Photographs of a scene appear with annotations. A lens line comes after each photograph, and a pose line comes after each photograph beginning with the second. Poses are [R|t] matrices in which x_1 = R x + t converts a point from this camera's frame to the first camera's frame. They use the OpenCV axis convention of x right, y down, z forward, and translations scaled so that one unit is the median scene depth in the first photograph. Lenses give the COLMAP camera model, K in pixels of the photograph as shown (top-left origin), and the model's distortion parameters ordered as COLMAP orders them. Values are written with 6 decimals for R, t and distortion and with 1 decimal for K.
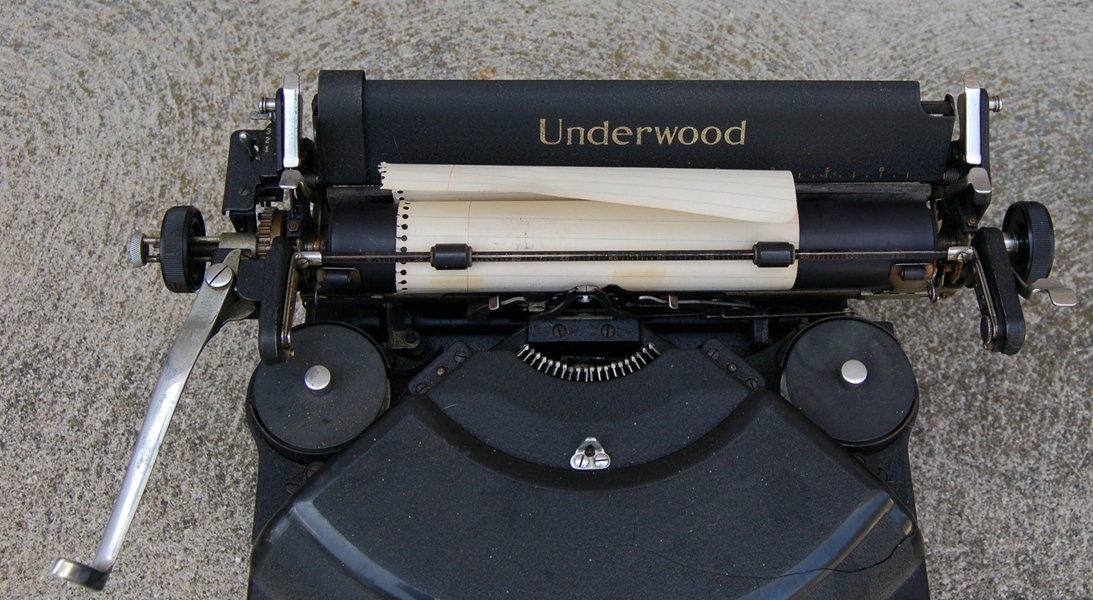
lens RADIAL K [[1223.2, 0, 574.2], [0, 1223.2, 300.8], [0, 0, 1]] dist [-0.040922, 0.000000]
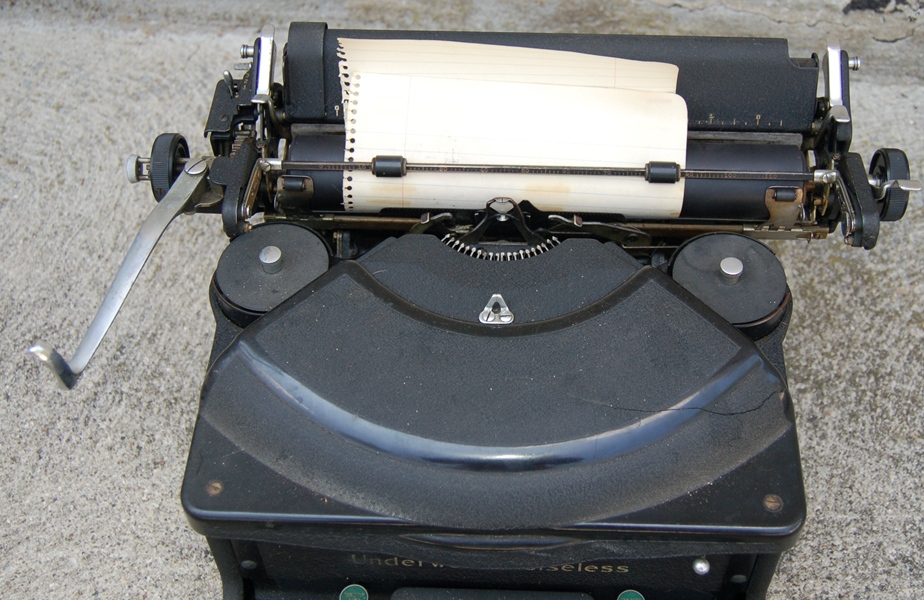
lens RADIAL K [[1099.8, 0, 469.5], [0, 1099.8, 298.1], [0, 0, 1]] dist [-0.040969, 0.000000]
pose [[0.997246, 0.026277, -0.069357, 0.040985], [-0.038761, 0.981915, -0.185314, 0.211321], [0.063233, 0.187492, 0.980229, -0.015484]]
